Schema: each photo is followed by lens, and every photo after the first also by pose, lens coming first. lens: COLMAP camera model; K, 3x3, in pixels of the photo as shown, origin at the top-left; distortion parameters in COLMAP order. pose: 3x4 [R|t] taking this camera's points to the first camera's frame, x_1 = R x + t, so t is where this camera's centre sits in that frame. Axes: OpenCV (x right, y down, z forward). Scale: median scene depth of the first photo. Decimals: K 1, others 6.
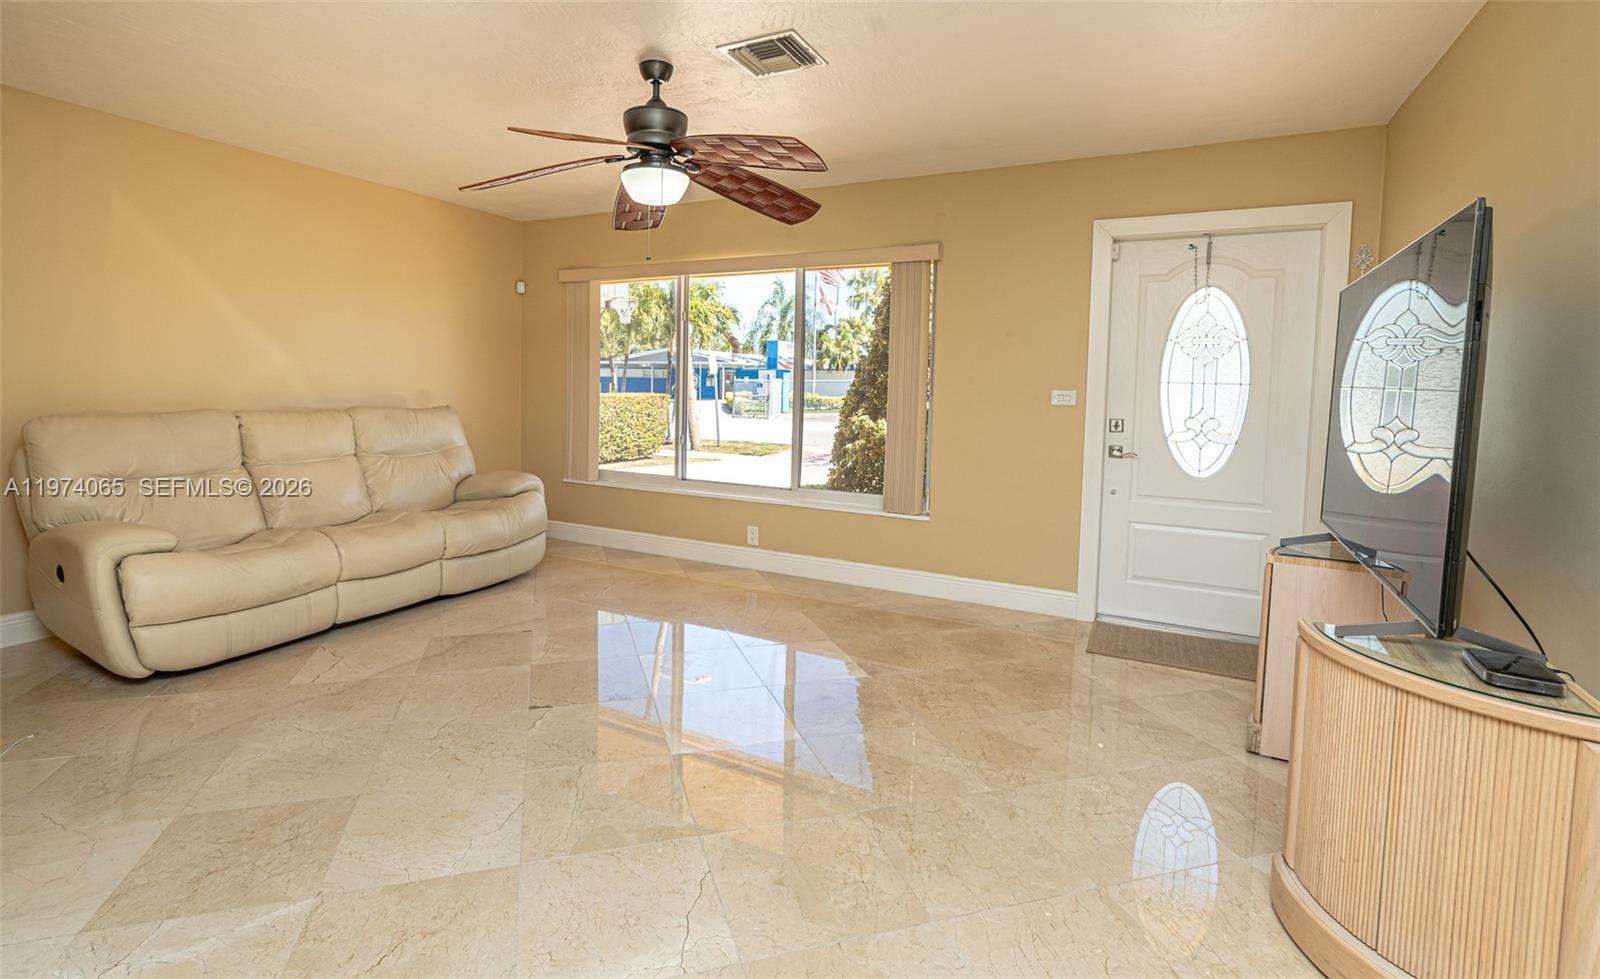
lens RADIAL K [[756.7, 0, 777.0], [0, 756.7, 434.5], [0, 0, 1]] dist [0.000201, 0.002060]
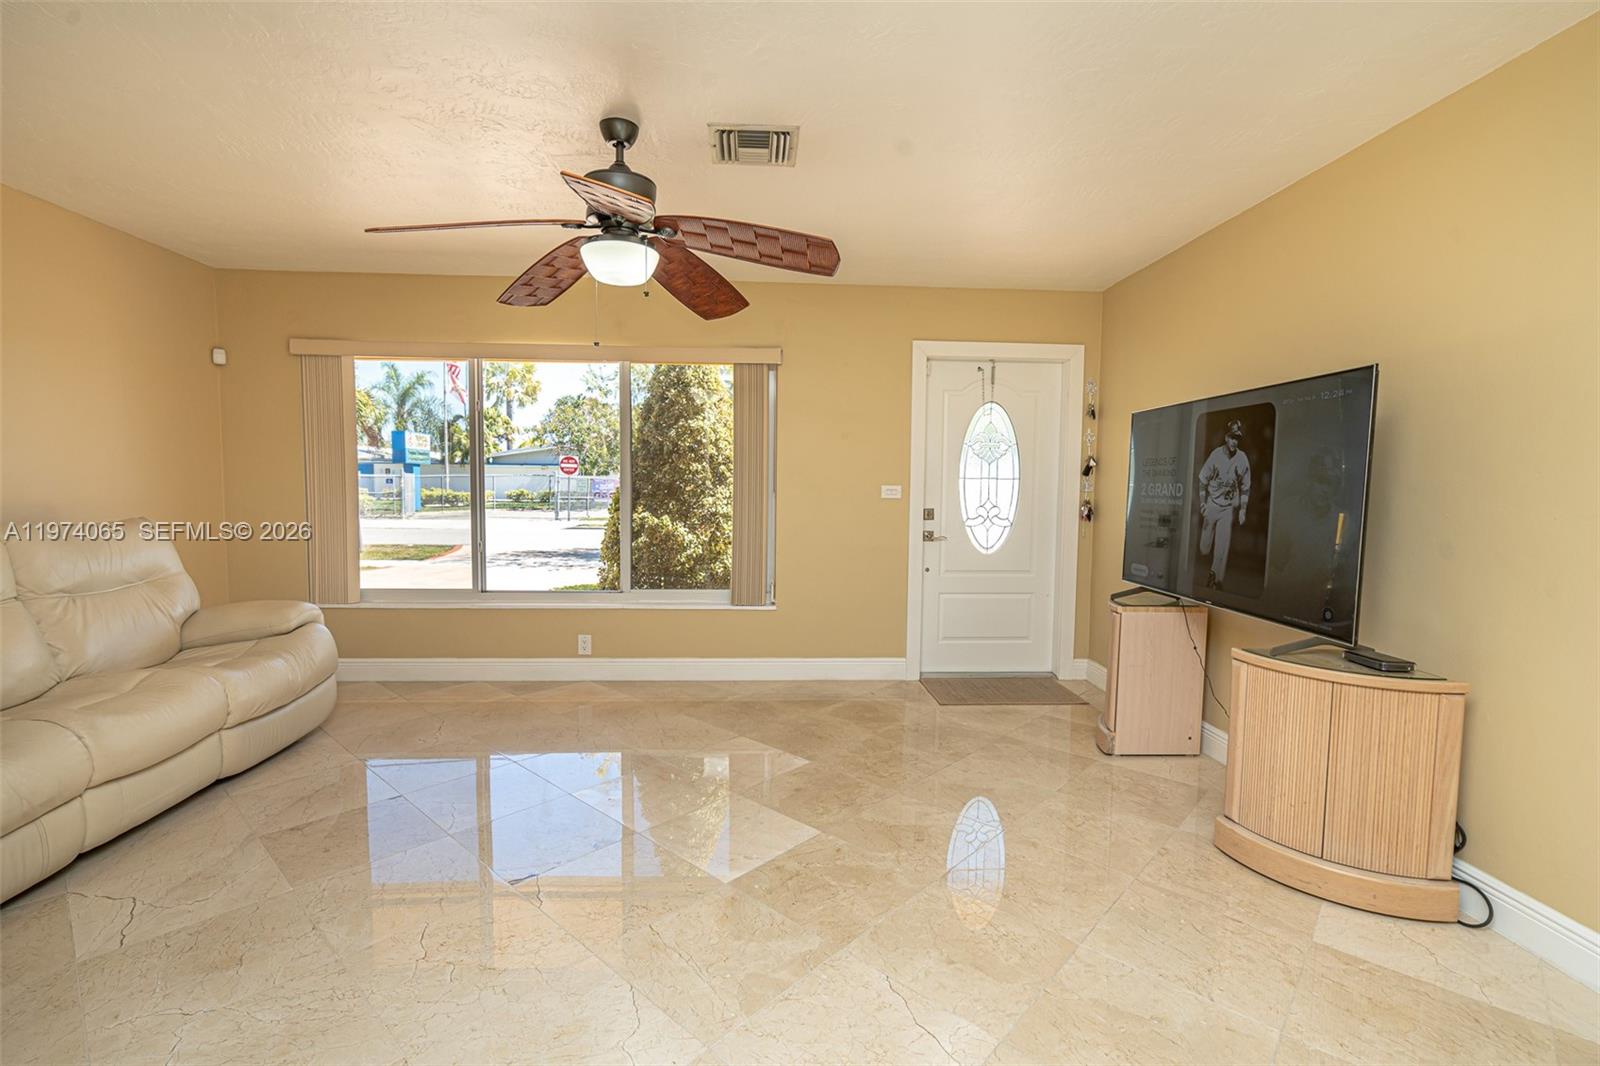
lens RADIAL K [[727.4, 0, 800.2], [0, 727.4, 536.5], [0, 0, 1]] dist [-0.002491, 0.003587]
pose [[0.855656, -0.049216, 0.515199, -0.302492], [0.041402, 0.998787, 0.026650, -0.014870], [-0.515886, -0.001473, 0.856656, 0.111469]]
